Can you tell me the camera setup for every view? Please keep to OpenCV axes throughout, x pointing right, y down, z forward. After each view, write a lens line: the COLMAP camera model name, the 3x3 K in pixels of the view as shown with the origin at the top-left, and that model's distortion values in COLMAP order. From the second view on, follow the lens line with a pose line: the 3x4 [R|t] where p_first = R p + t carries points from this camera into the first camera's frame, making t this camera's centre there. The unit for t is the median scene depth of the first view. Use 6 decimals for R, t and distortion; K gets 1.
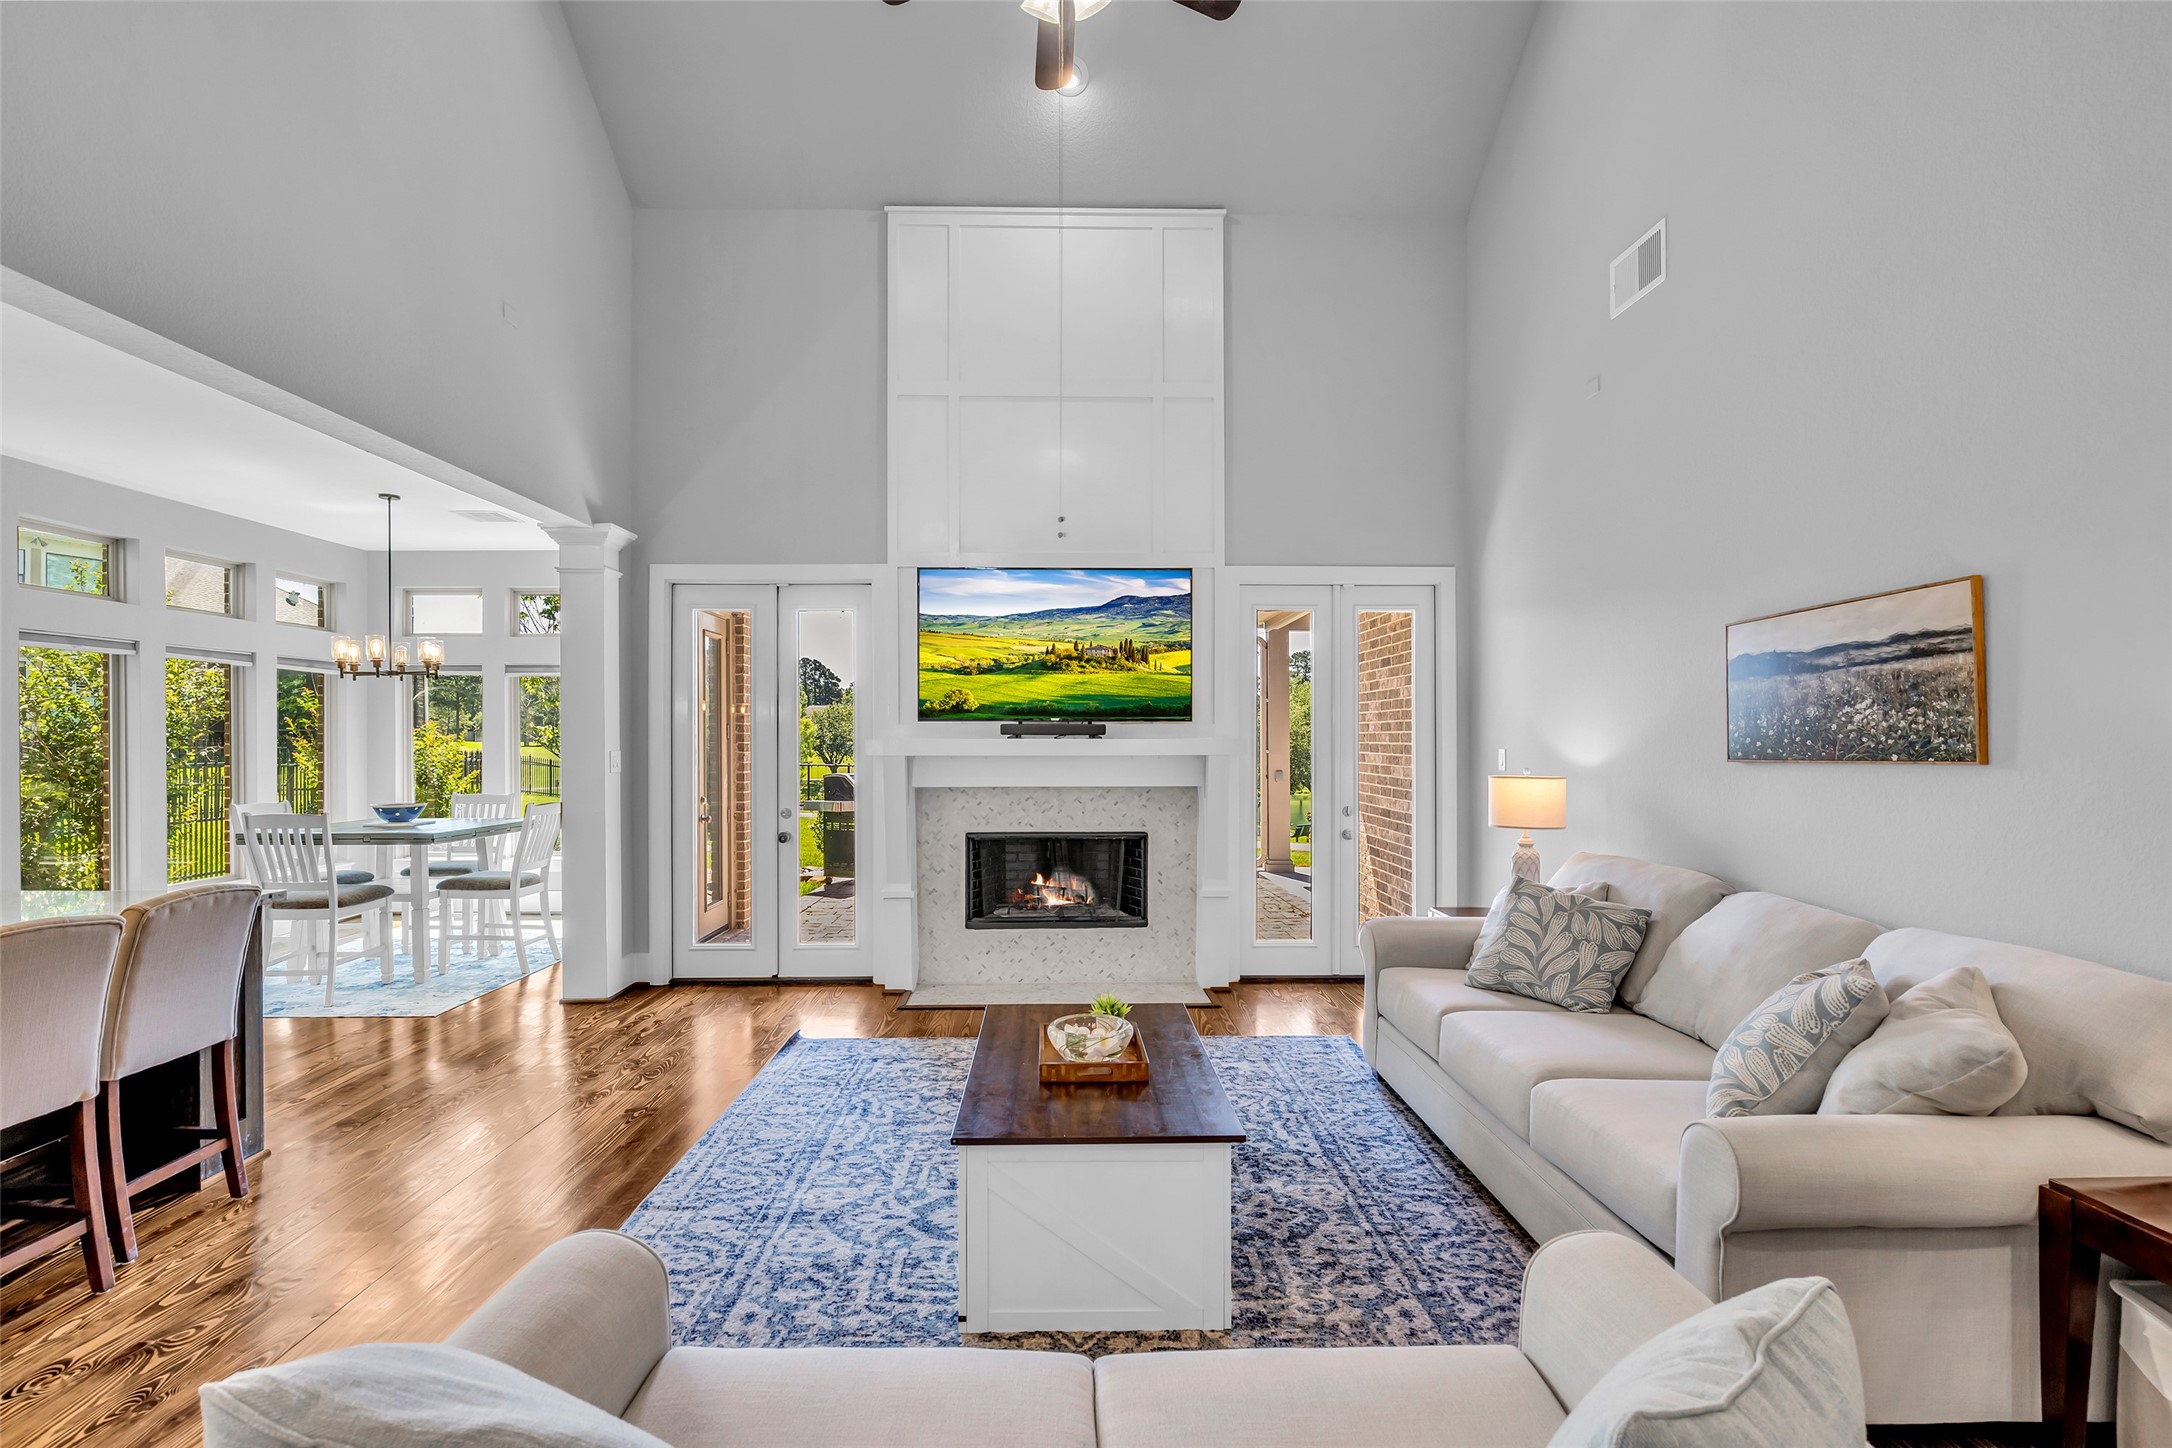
lens RADIAL K [[998.6, 0, 1077.3], [0, 998.6, 740.6], [0, 0, 1]] dist [-0.010563, -0.000442]
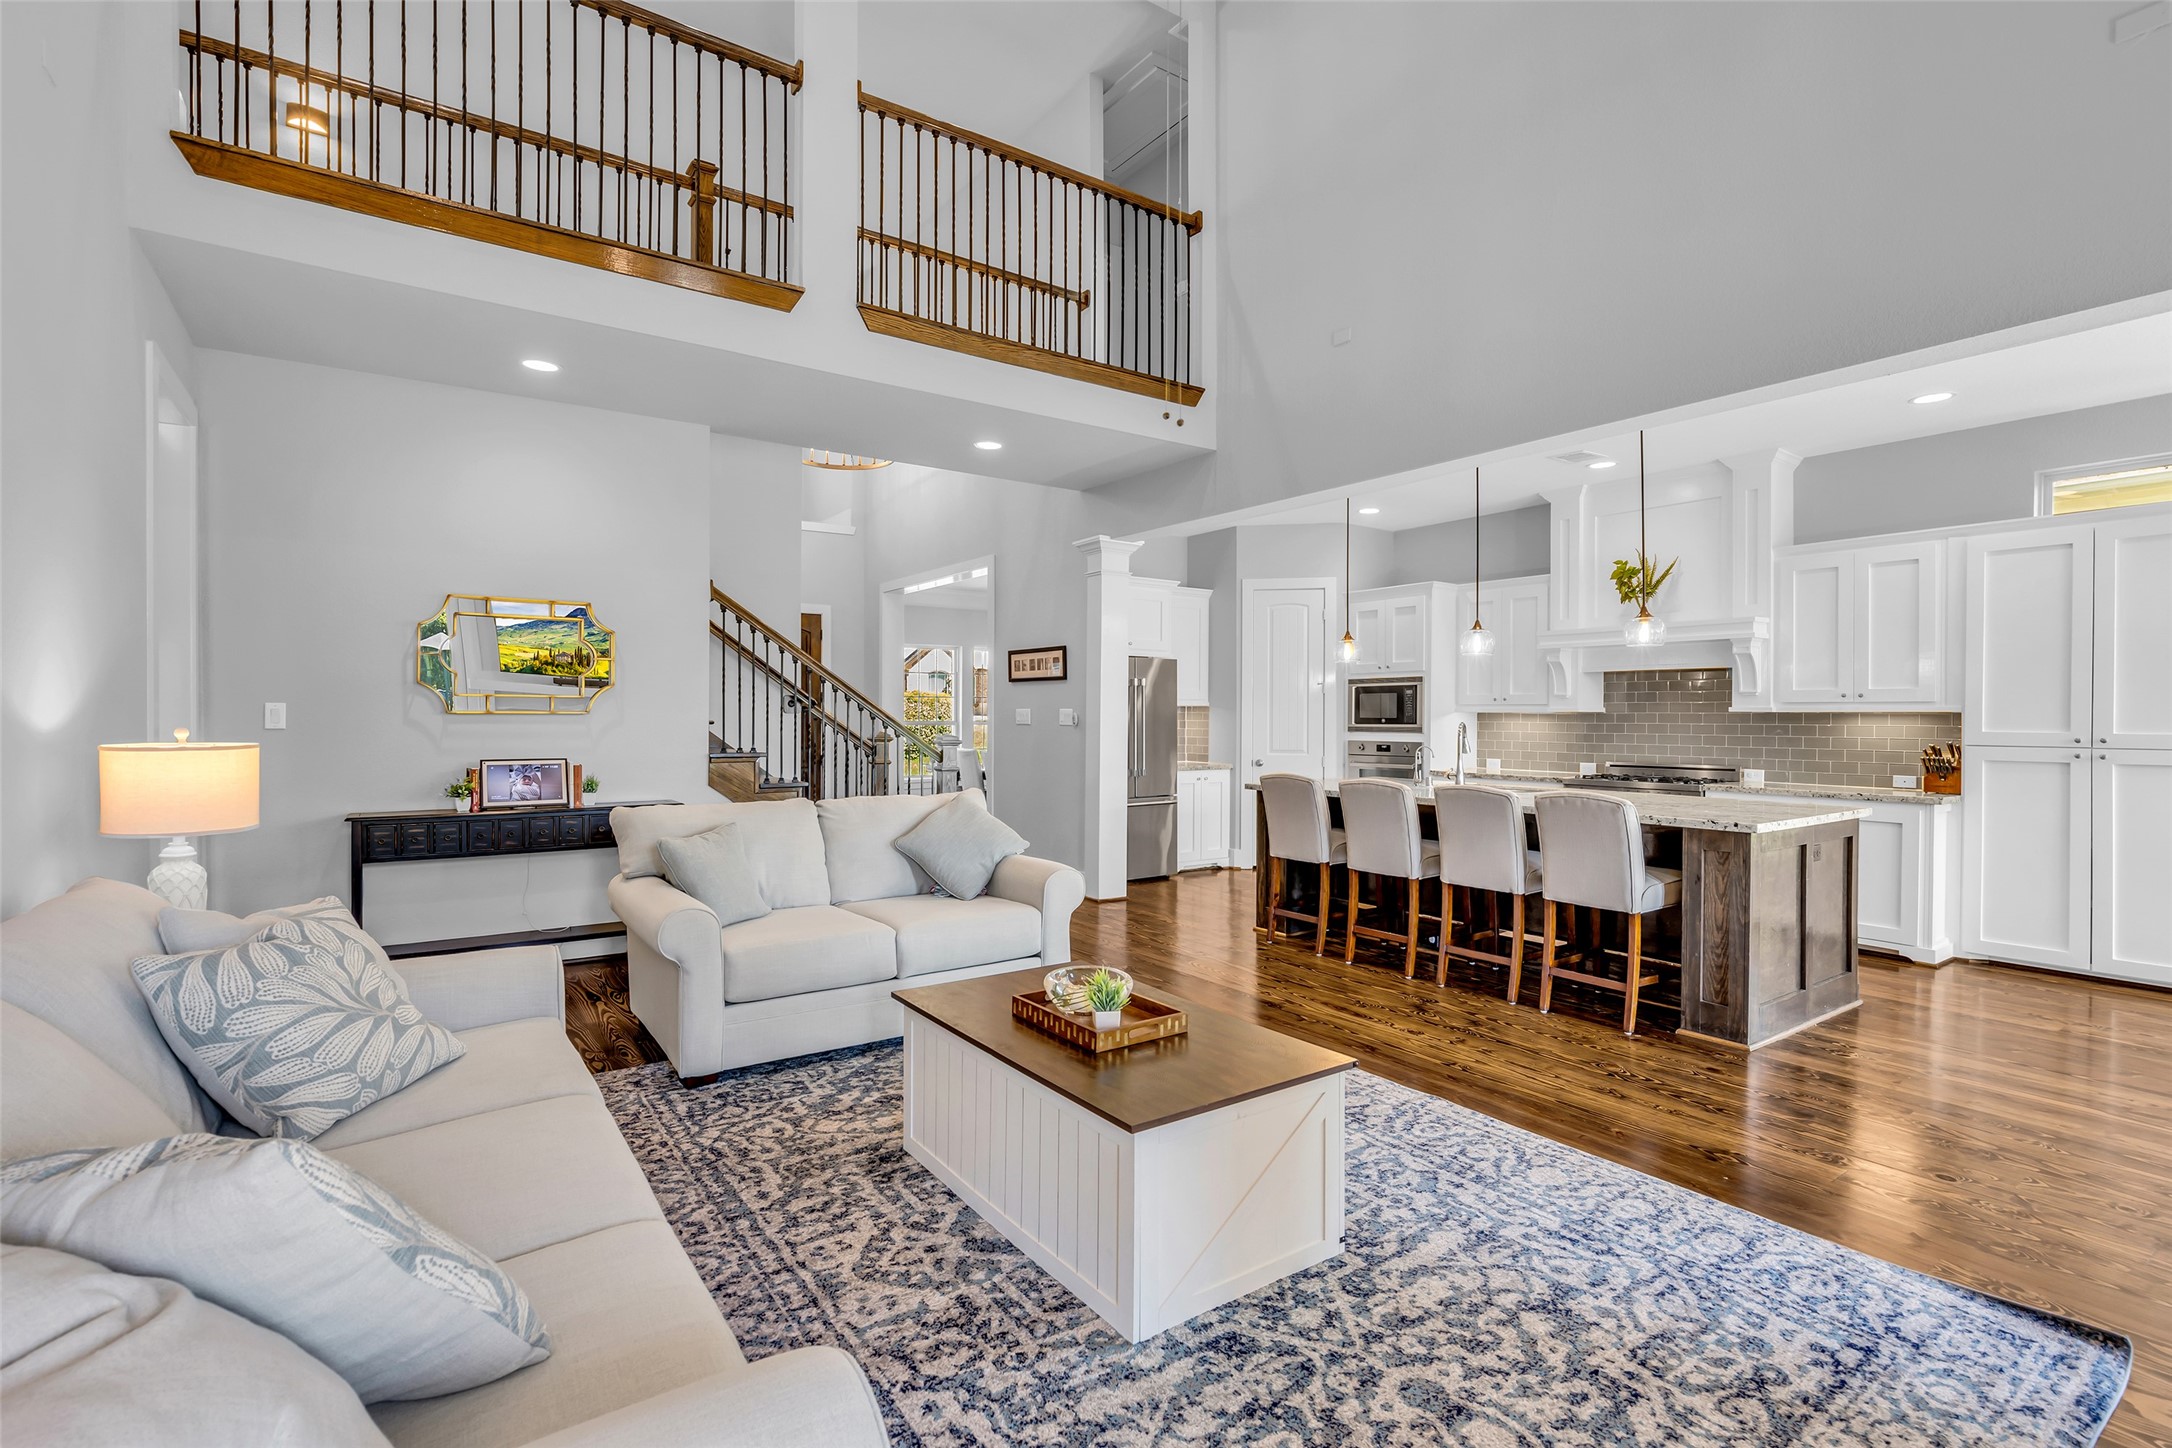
lens RADIAL K [[998.6, 0, 1071.3], [0, 998.6, 724.5], [0, 0, 1]] dist [-0.010563, -0.000442]
pose [[-0.836190, 0.005791, -0.548410, 0.452024], [-0.002335, 0.999898, 0.014119, 0.024265], [0.548435, 0.013087, -0.836091, 1.469758]]
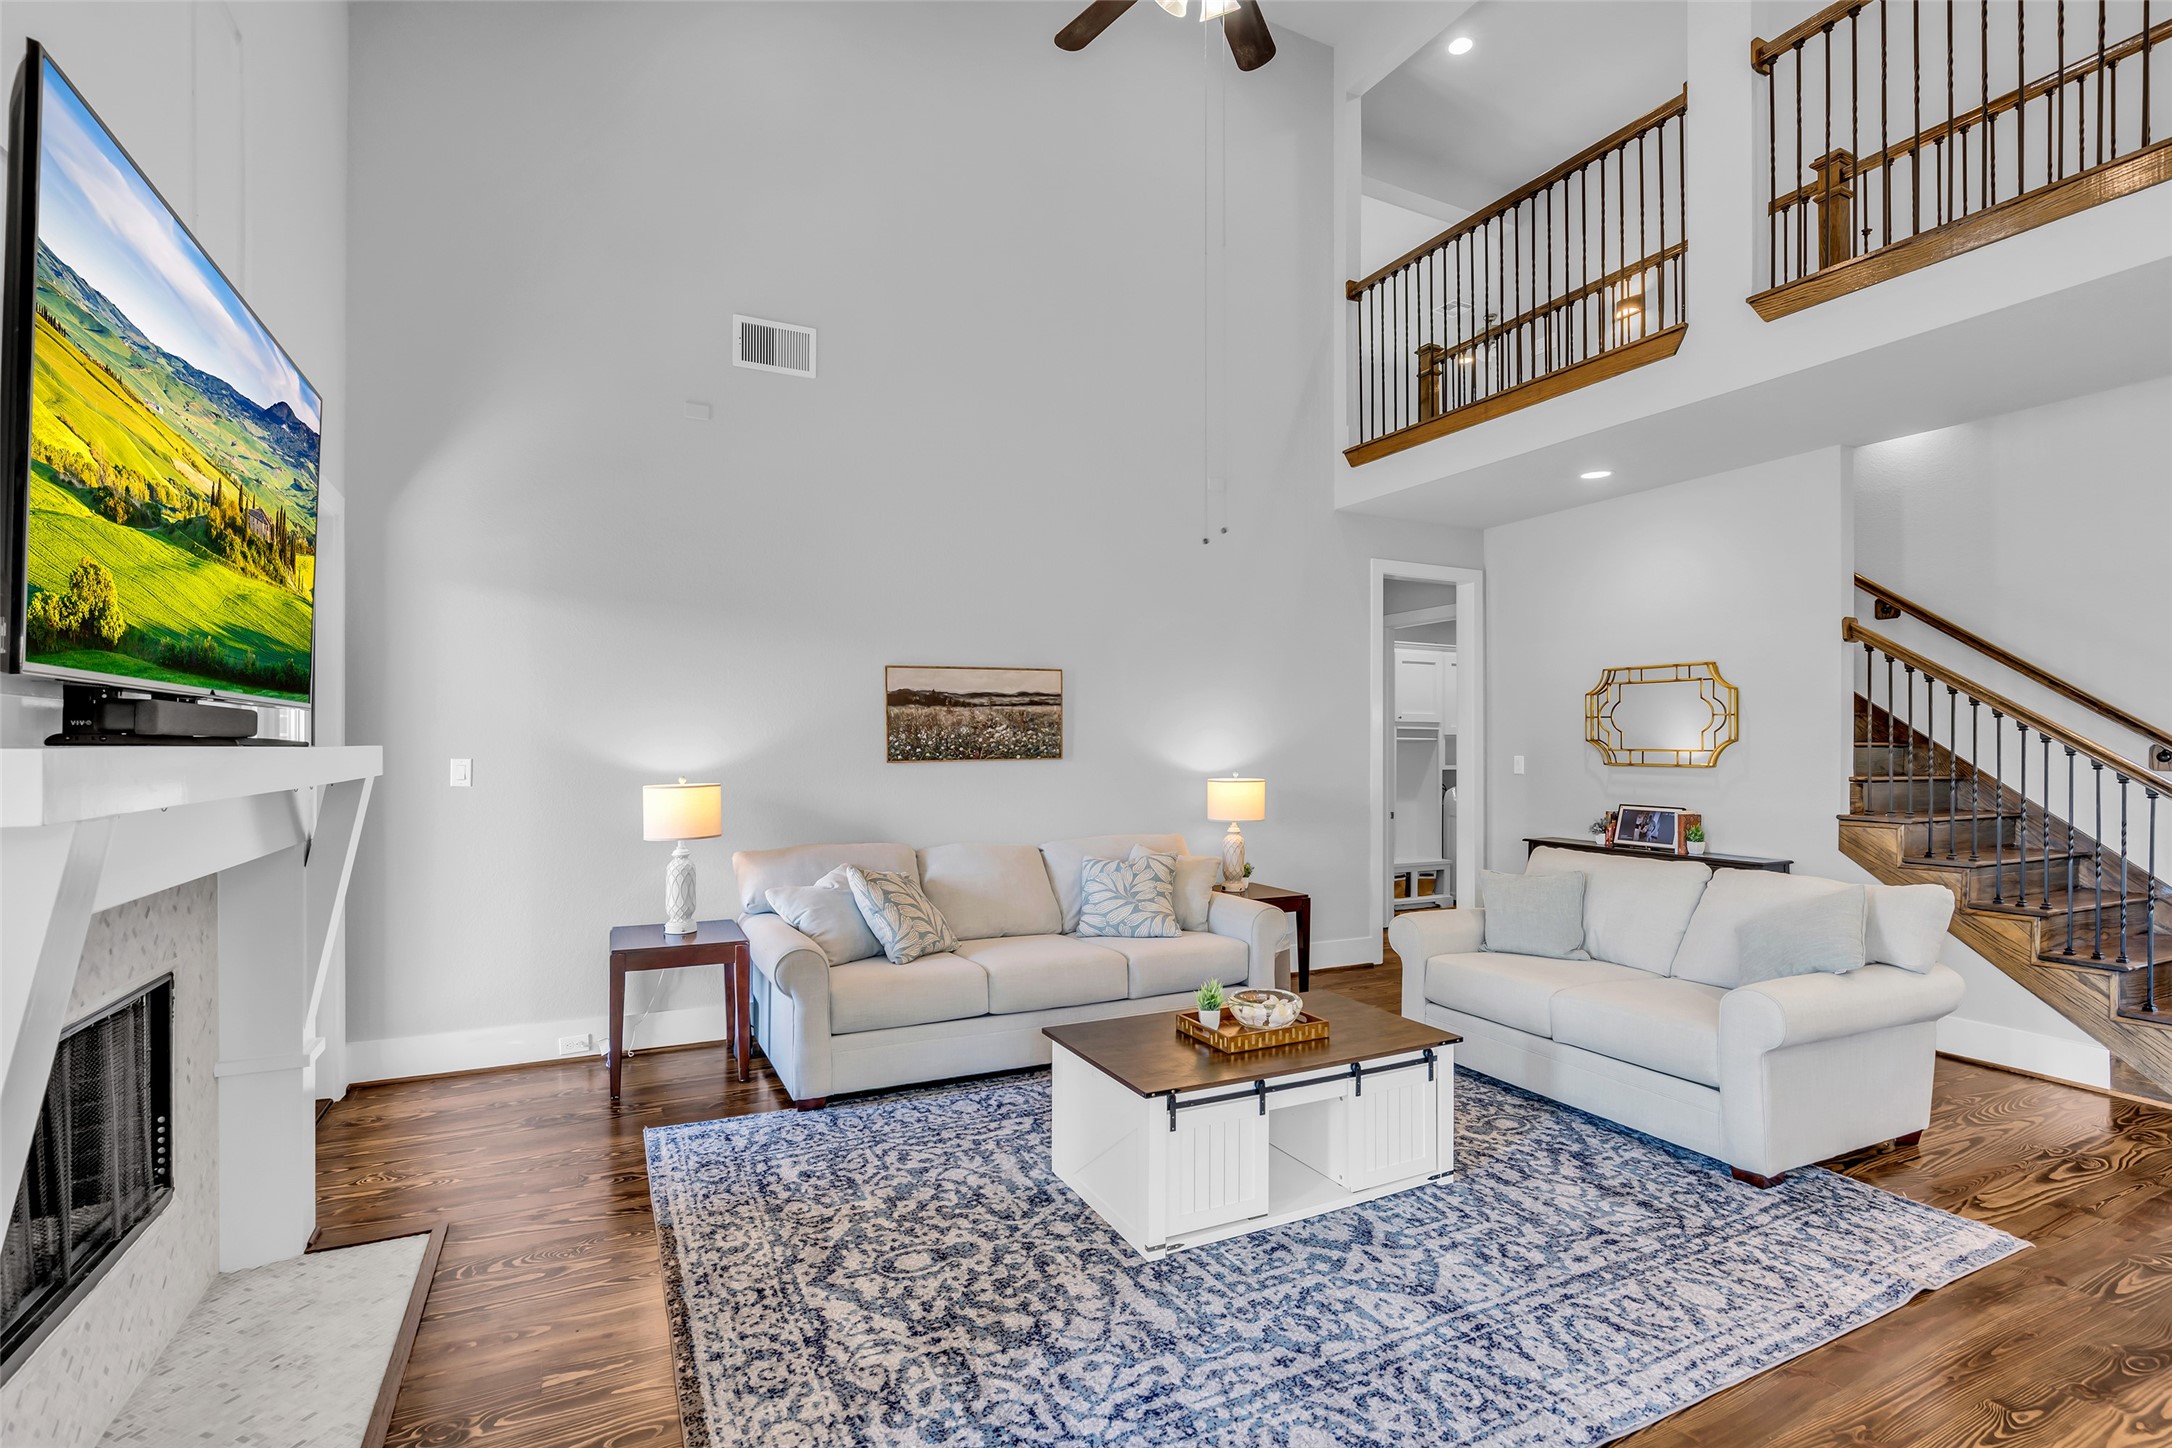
lens RADIAL K [[998.6, 0, 1087.9], [0, 998.6, 745.7], [0, 0, 1]] dist [-0.010563, -0.000442]
pose [[-0.429901, 0.001258, 0.902875, -0.767245], [0.000660, 0.999999, -0.001079, -0.001428], [-0.902876, 0.000132, -0.429902, 1.376290]]
